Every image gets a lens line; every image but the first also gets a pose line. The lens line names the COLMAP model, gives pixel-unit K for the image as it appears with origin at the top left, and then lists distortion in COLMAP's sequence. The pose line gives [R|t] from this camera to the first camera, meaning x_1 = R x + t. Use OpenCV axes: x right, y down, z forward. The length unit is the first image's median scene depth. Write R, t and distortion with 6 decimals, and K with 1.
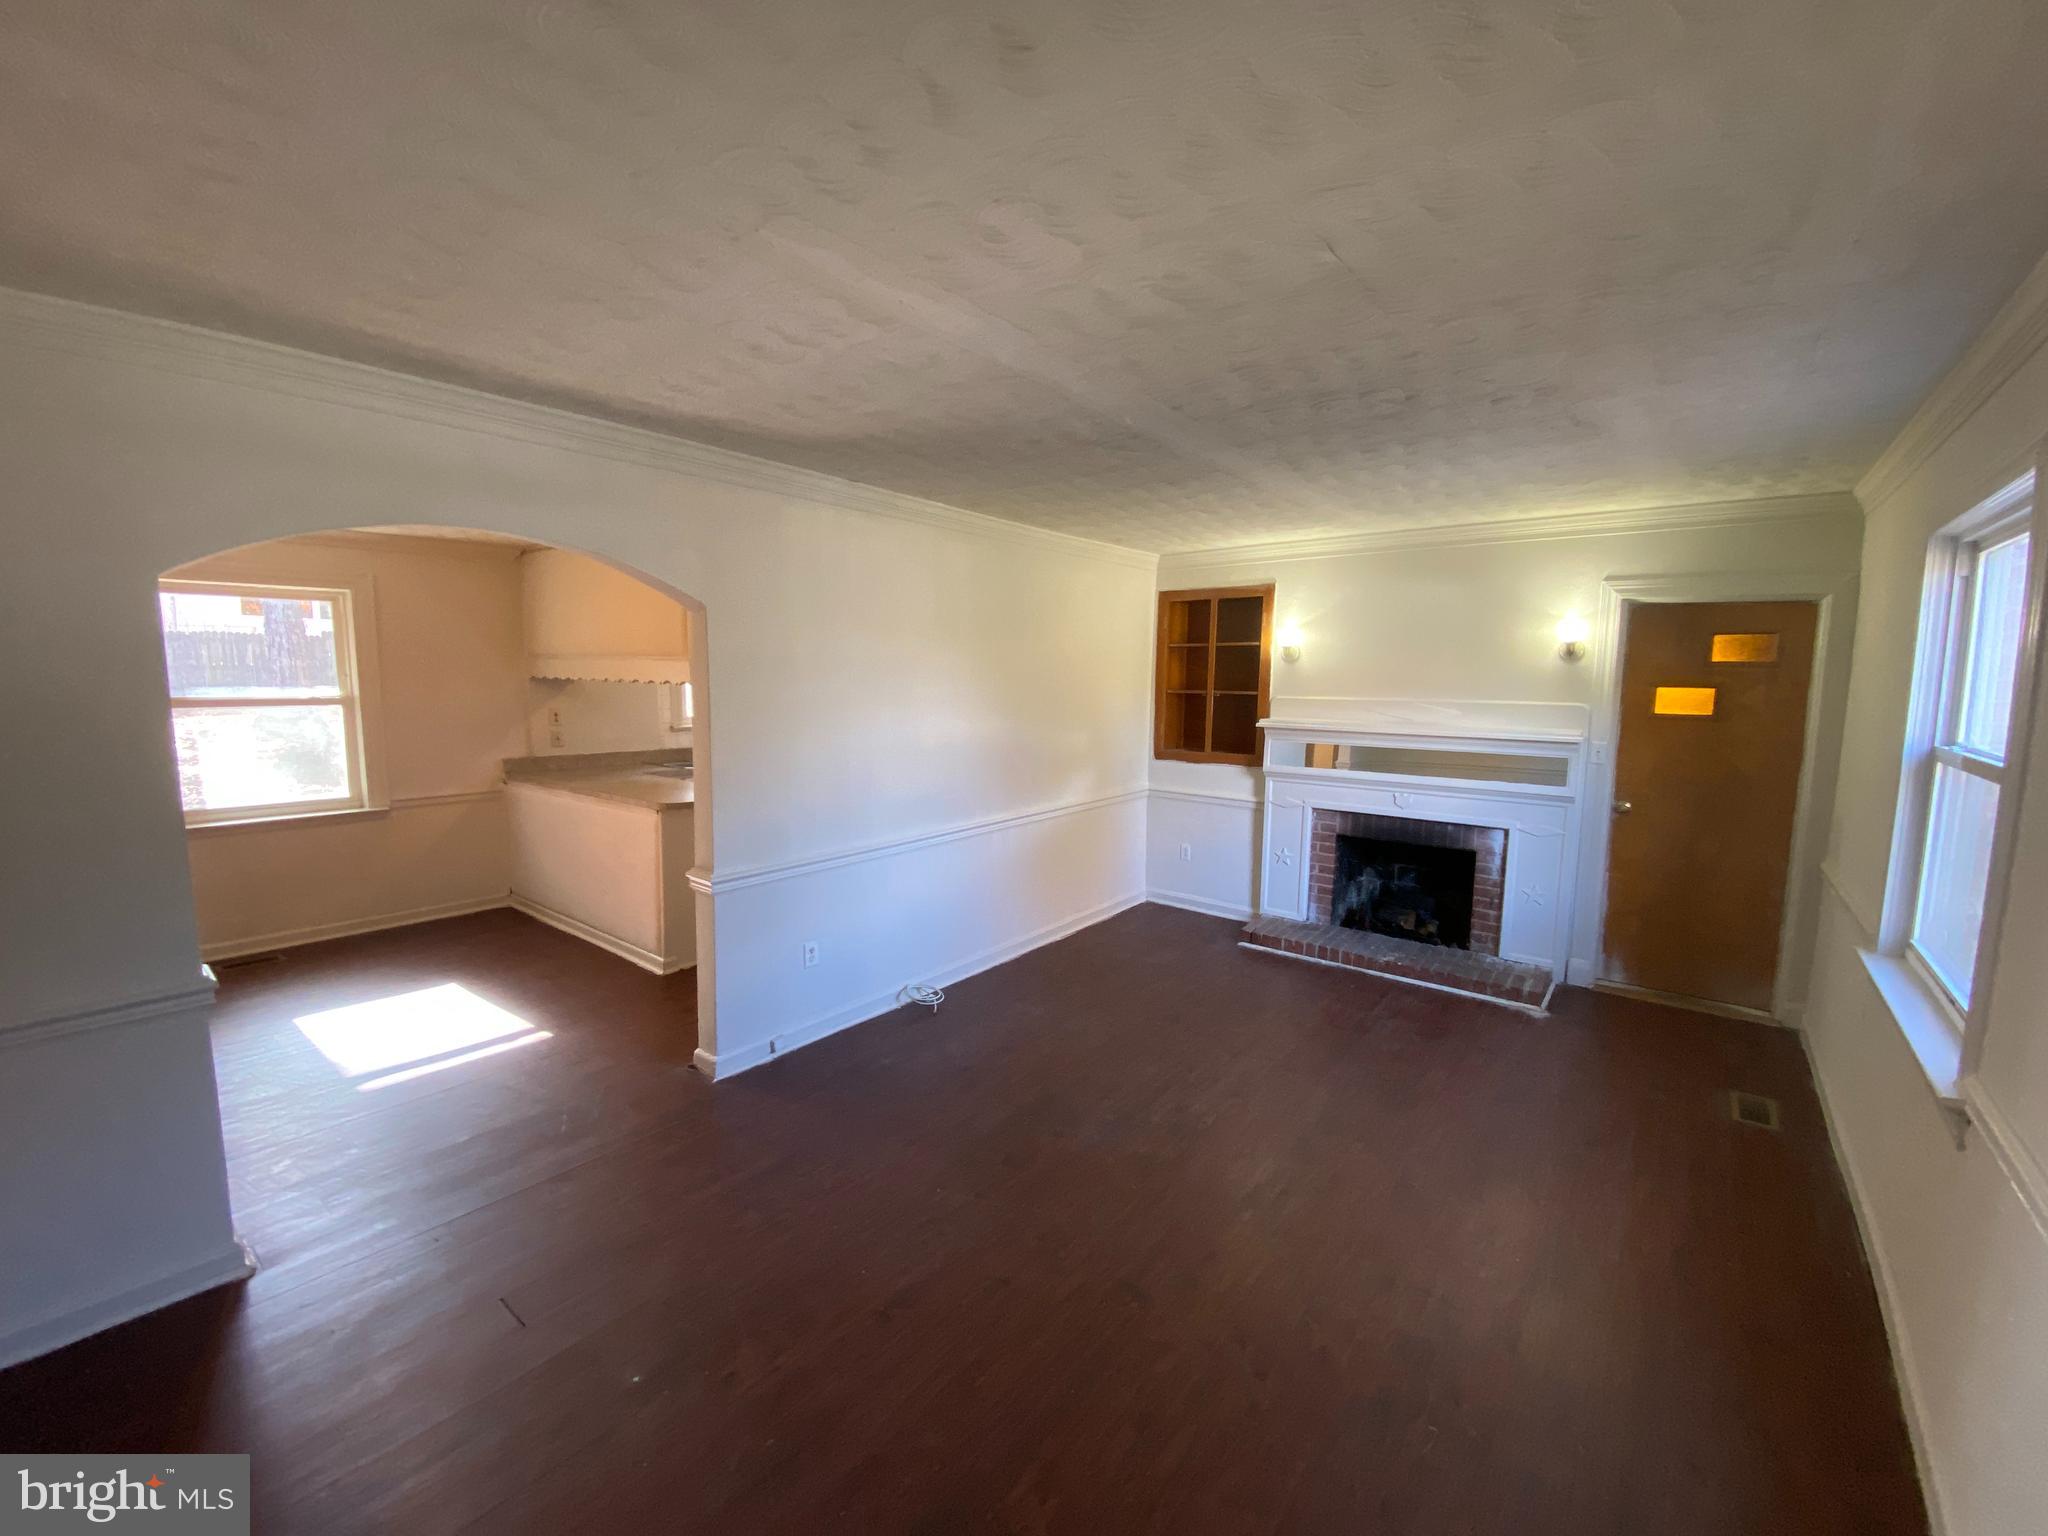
lens RADIAL K [[843.3, 0, 1027.2], [0, 843.3, 769.8], [0, 0, 1]] dist [0.033045, -0.022295]
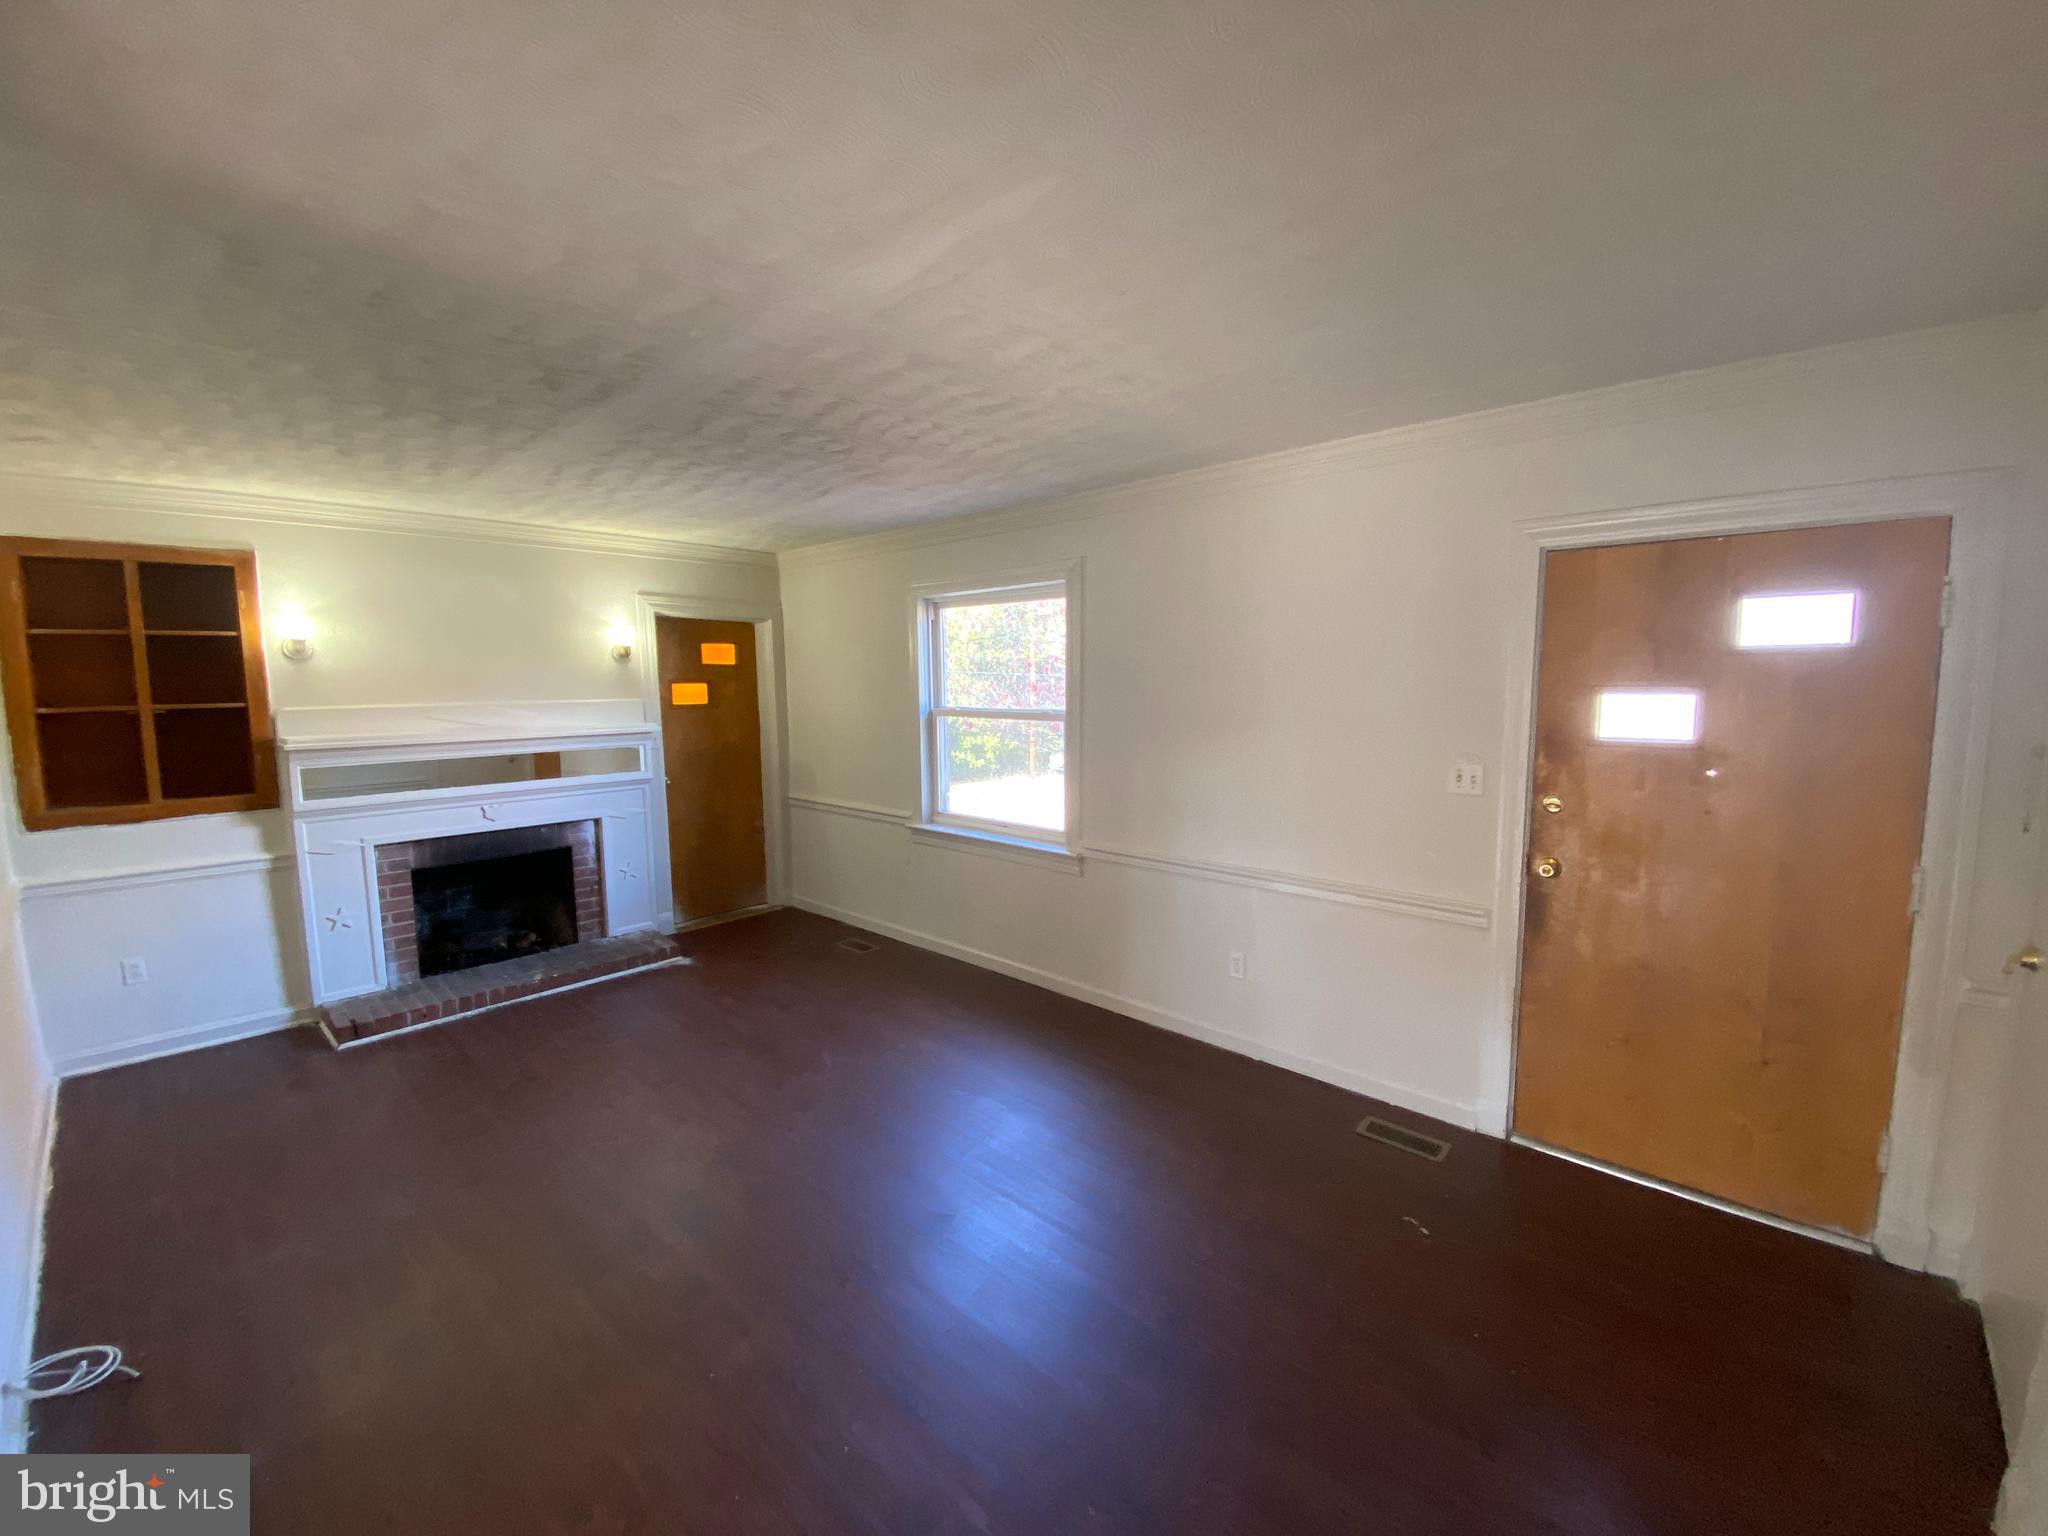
lens RADIAL K [[843.3, 0, 1027.2], [0, 843.3, 769.8], [0, 0, 1]] dist [0.033045, -0.022295]
pose [[0.074629, -0.121569, 0.989774, -0.430081], [0.124775, 0.985879, 0.111682, -0.040846], [-0.989374, 0.115164, 0.088744, 0.343647]]
